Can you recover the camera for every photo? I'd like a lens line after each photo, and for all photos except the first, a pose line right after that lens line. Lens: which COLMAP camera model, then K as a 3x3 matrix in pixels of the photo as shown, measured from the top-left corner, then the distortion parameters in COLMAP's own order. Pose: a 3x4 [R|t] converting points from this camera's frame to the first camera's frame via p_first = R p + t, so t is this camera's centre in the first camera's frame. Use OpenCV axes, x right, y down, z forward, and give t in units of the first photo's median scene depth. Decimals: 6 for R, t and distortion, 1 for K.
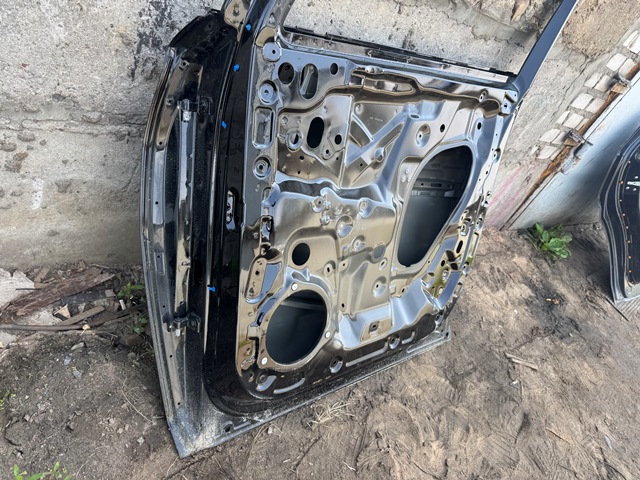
lens RADIAL K [[457.3, 0, 321.6], [0, 457.3, 239.4], [0, 0, 1]] dist [0.024929, -0.030096]
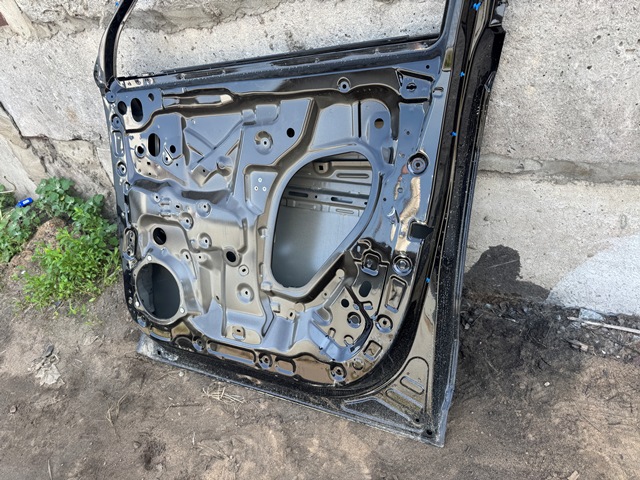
lens RADIAL K [[457.3, 0, 313.4], [0, 457.3, 243.2], [0, 0, 1]] dist [0.024929, -0.030096]
pose [[0.341018, 0.125690, -0.931616, 1.253504], [-0.202805, 0.977521, 0.057646, -0.106502], [0.917920, 0.169278, 0.358843, 0.858629]]
